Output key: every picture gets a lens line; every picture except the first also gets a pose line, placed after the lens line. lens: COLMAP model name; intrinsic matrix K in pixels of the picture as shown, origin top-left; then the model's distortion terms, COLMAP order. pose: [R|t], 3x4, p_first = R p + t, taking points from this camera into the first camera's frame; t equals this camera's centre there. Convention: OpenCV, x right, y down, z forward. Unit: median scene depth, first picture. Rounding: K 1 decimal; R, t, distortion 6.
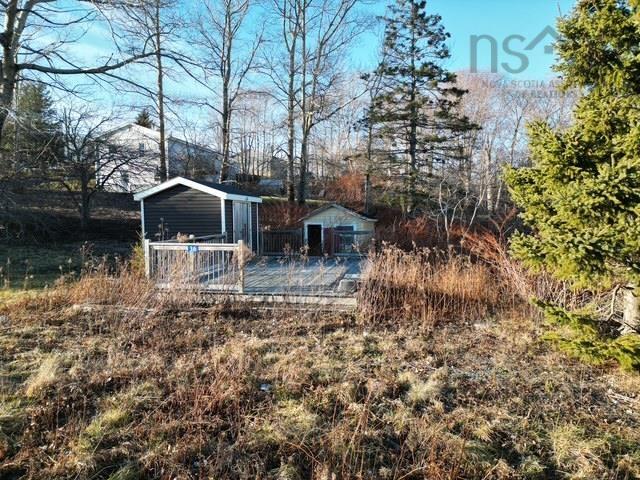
lens RADIAL K [[446.1, 0, 318.8], [0, 446.1, 238.8], [0, 0, 1]] dist [0.082486, -0.078905]
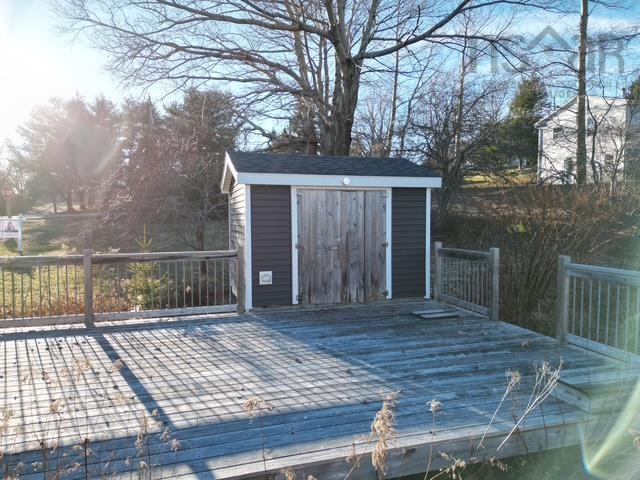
lens RADIAL K [[444.2, 0, 317.8], [0, 444.2, 241.2], [0, 0, 1]] dist [0.094835, -0.099871]
pose [[0.450836, 0.057979, -0.890722, 0.153050], [-0.048432, 0.998007, 0.040448, -0.024444], [0.891292, 0.024904, 0.452746, 0.432962]]
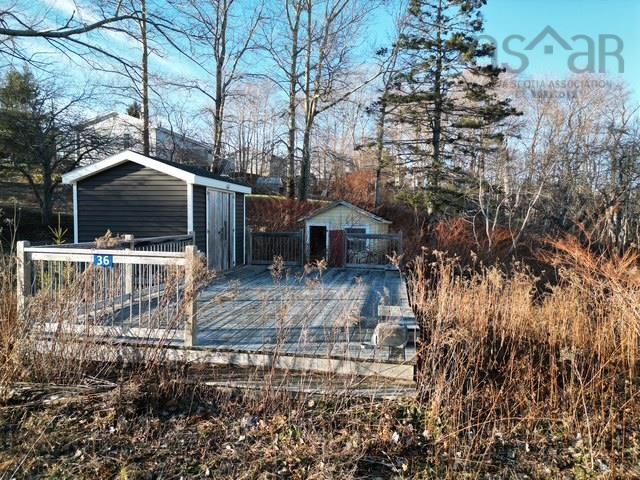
lens RADIAL K [[446.1, 0, 318.8], [0, 446.1, 238.8], [0, 0, 1]] dist [0.082486, -0.078905]
pose [[0.999793, 0.020334, 0.001117, -0.008120], [-0.020324, 0.999759, -0.008360, -0.001382], [-0.001287, 0.008336, 0.999964, 0.160291]]
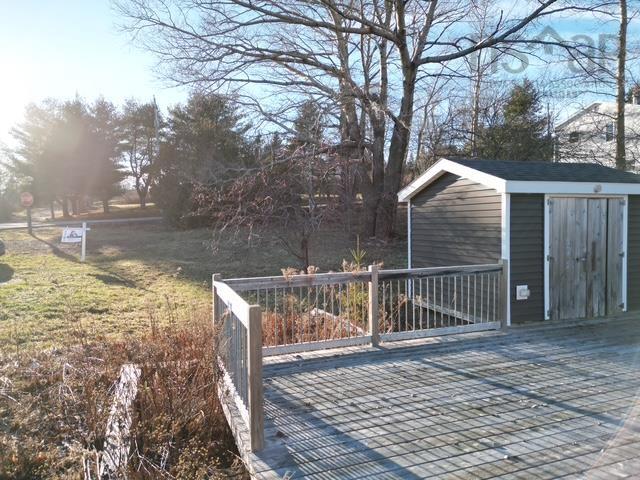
lens RADIAL K [[446.1, 0, 318.8], [0, 446.1, 238.8], [0, 0, 1]] dist [0.082486, -0.078905]
pose [[0.511024, 0.041284, -0.858575, 0.057356], [-0.039596, 0.998916, 0.024464, -0.021807], [0.858654, 0.021494, 0.512104, 0.292910]]
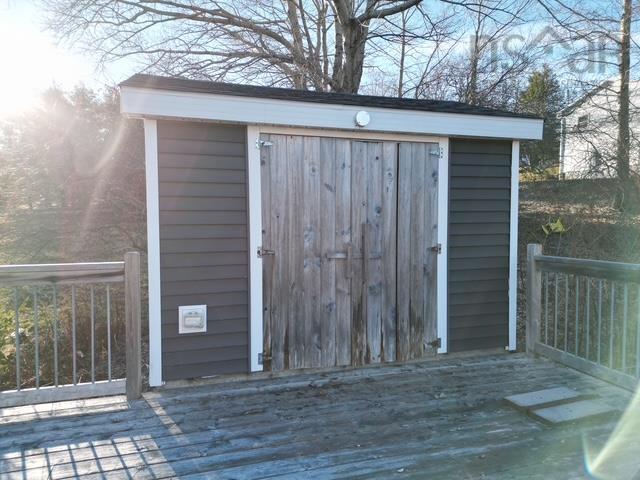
lens RADIAL K [[446.1, 0, 318.8], [0, 446.1, 238.8], [0, 0, 1]] dist [0.082486, -0.078905]
pose [[0.455206, 0.052486, -0.888838, 0.026386], [-0.051535, 0.998141, 0.032548, -0.018708], [0.888894, 0.030990, 0.457064, 0.501871]]
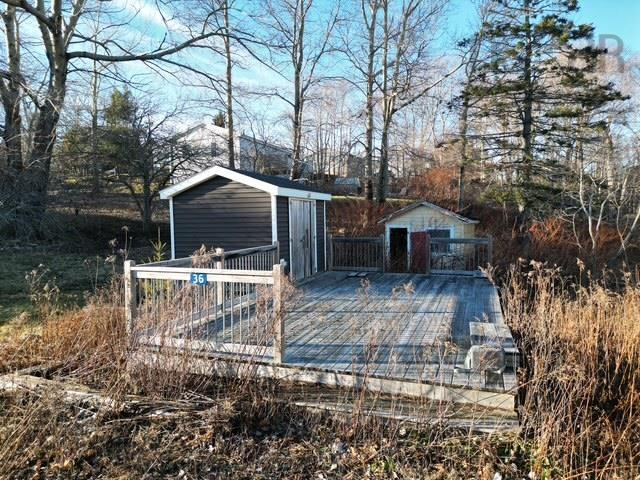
lens RADIAL K [[446.1, 0, 318.8], [0, 446.1, 238.8], [0, 0, 1]] dist [0.082486, -0.078905]
pose [[0.984991, 0.001913, -0.172598, -0.011032], [-0.002298, 0.999995, -0.002032, -0.009525], [0.172593, 0.002398, 0.984990, 0.162895]]
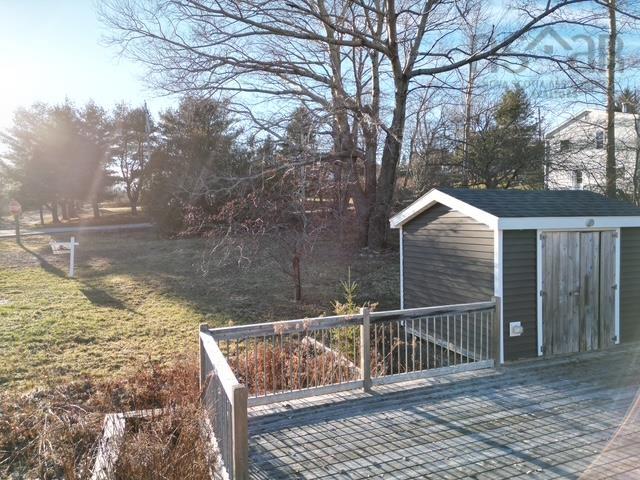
lens RADIAL K [[446.1, 0, 318.8], [0, 446.1, 238.8], [0, 0, 1]] dist [0.082486, -0.078905]
pose [[0.524471, 0.039238, -0.850524, 0.053208], [-0.038181, 0.999017, 0.022544, -0.042299], [0.850572, 0.020650, 0.525453, 0.296003]]
